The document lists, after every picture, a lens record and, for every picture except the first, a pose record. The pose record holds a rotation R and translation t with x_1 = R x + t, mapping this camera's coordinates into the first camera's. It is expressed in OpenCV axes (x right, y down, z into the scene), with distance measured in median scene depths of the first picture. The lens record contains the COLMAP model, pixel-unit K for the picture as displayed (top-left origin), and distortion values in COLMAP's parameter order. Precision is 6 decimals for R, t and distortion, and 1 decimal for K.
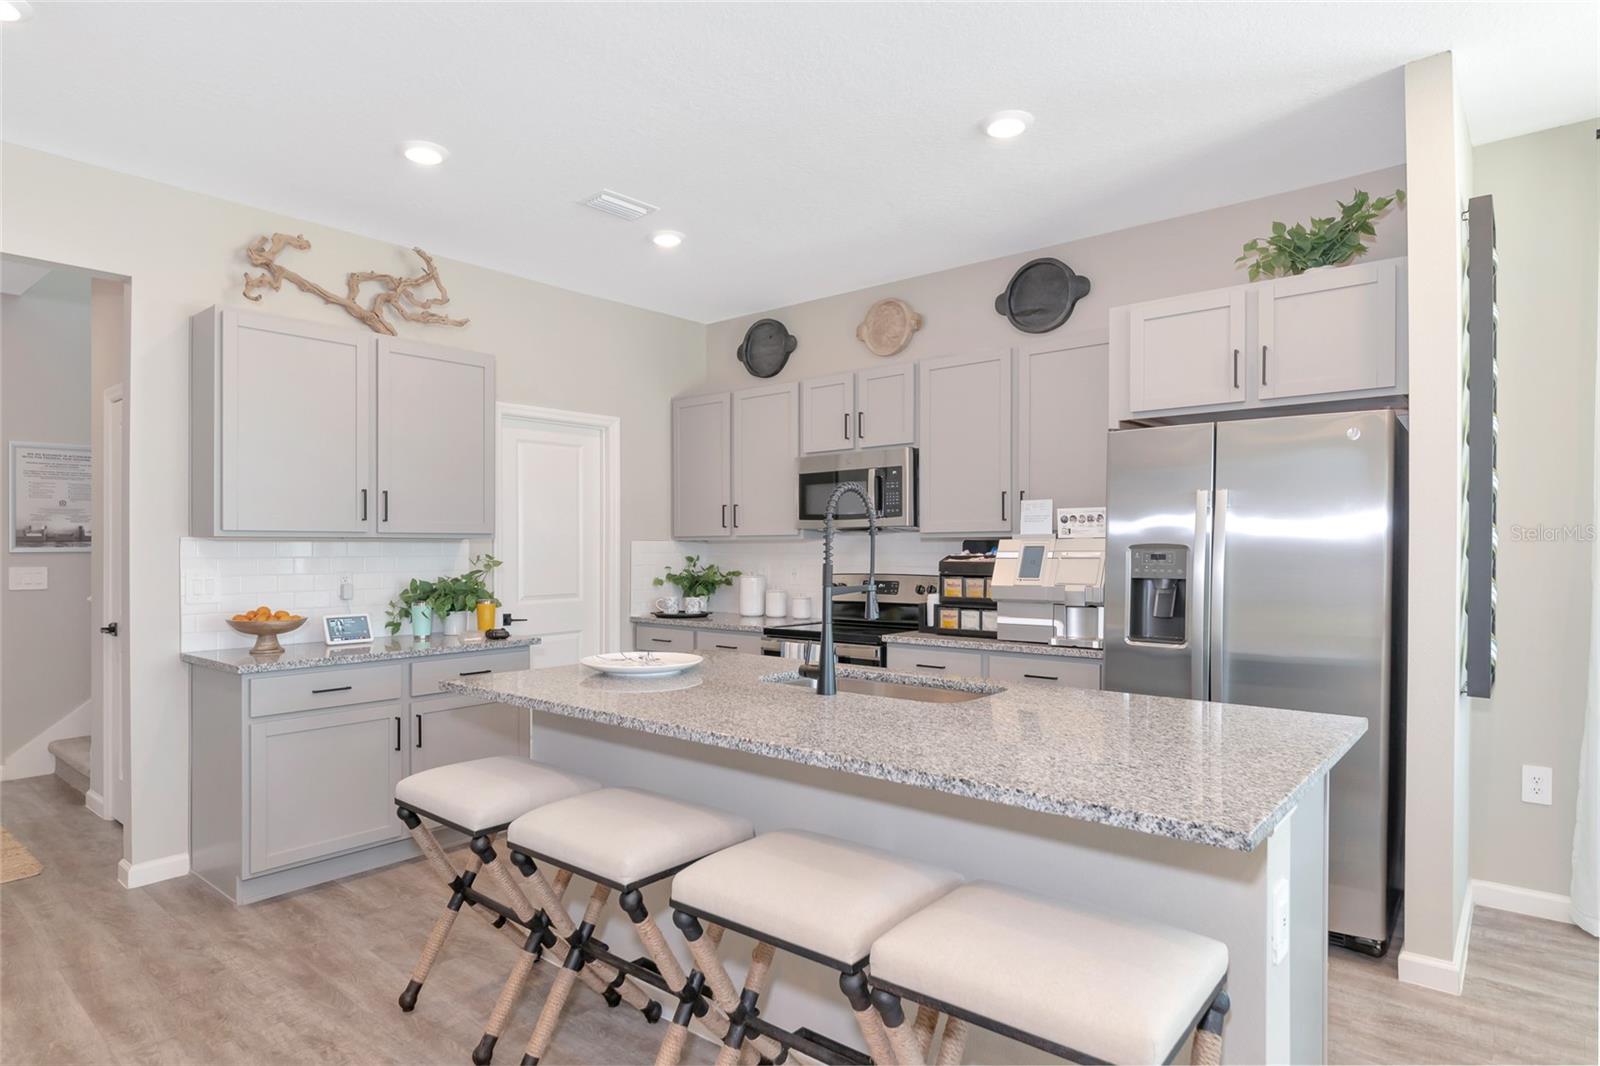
lens RADIAL K [[882.2, 0, 798.8], [0, 882.2, 543.5], [0, 0, 1]] dist [-0.016109, -0.002075]
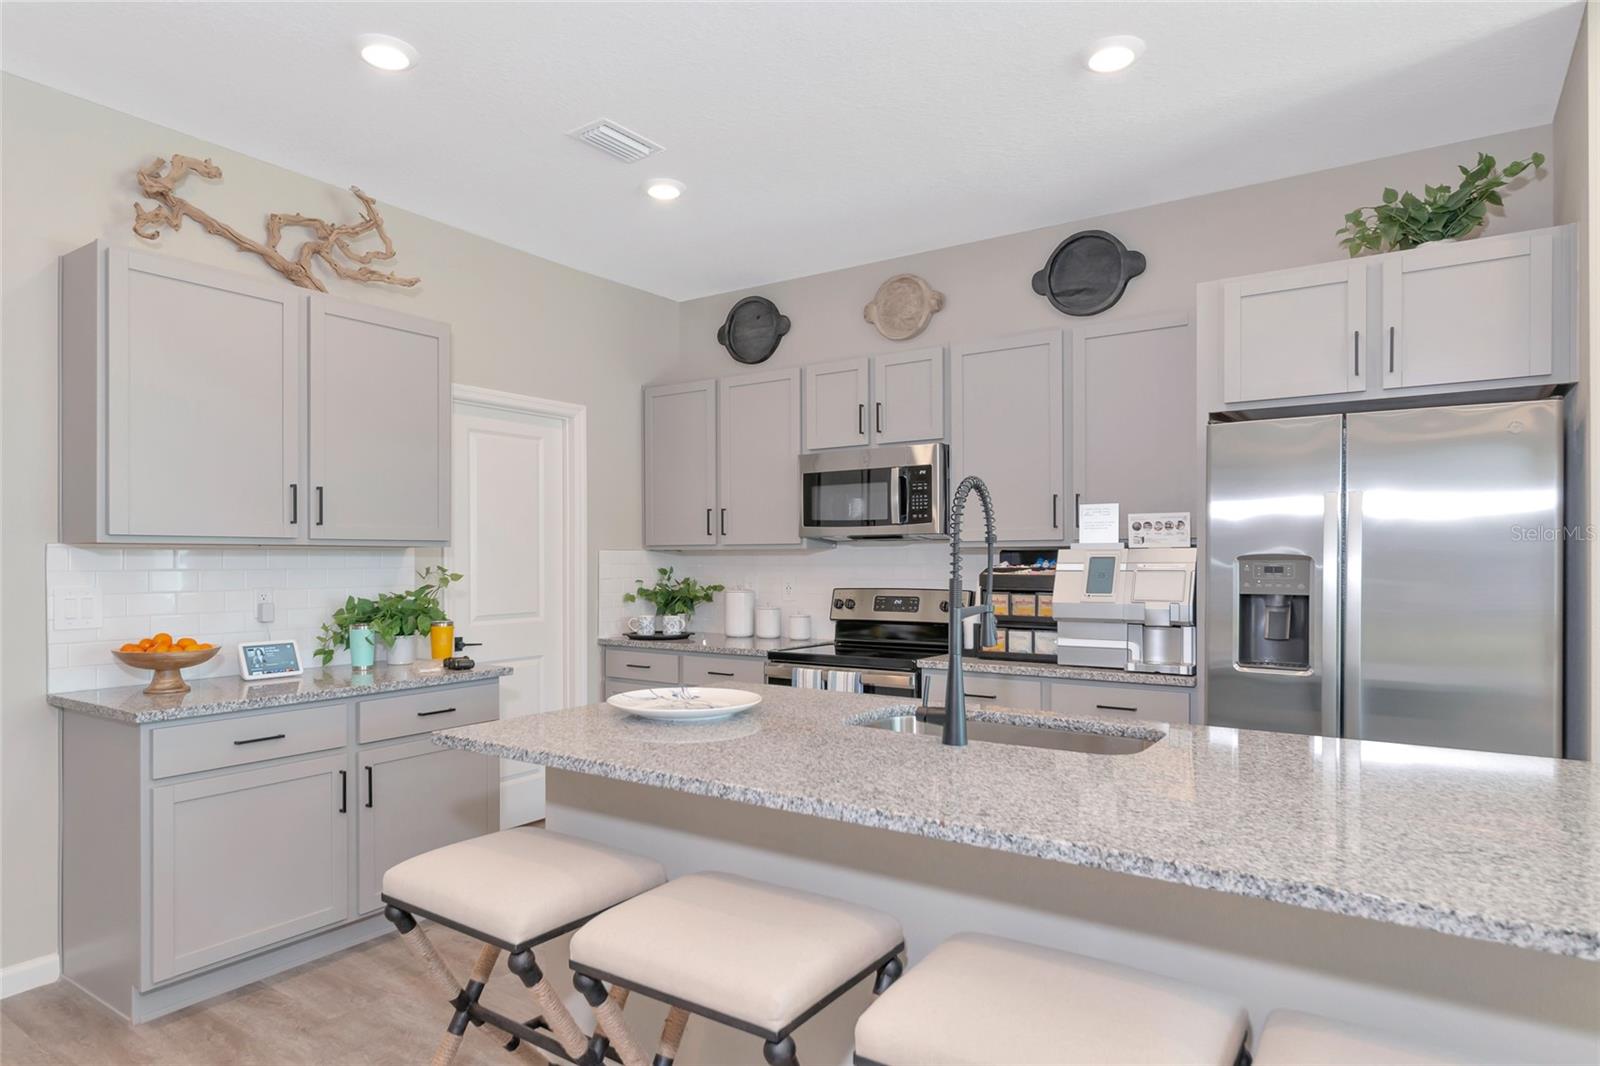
lens RADIAL K [[923.4, 0, 797.7], [0, 923.4, 560.1], [0, 0, 1]] dist [-0.007886, 0.001100]
pose [[0.995205, 0.000891, 0.097811, -0.119704], [-0.001548, 0.999977, 0.006649, 0.000509], [-0.097803, -0.006769, 0.995183, 0.121373]]
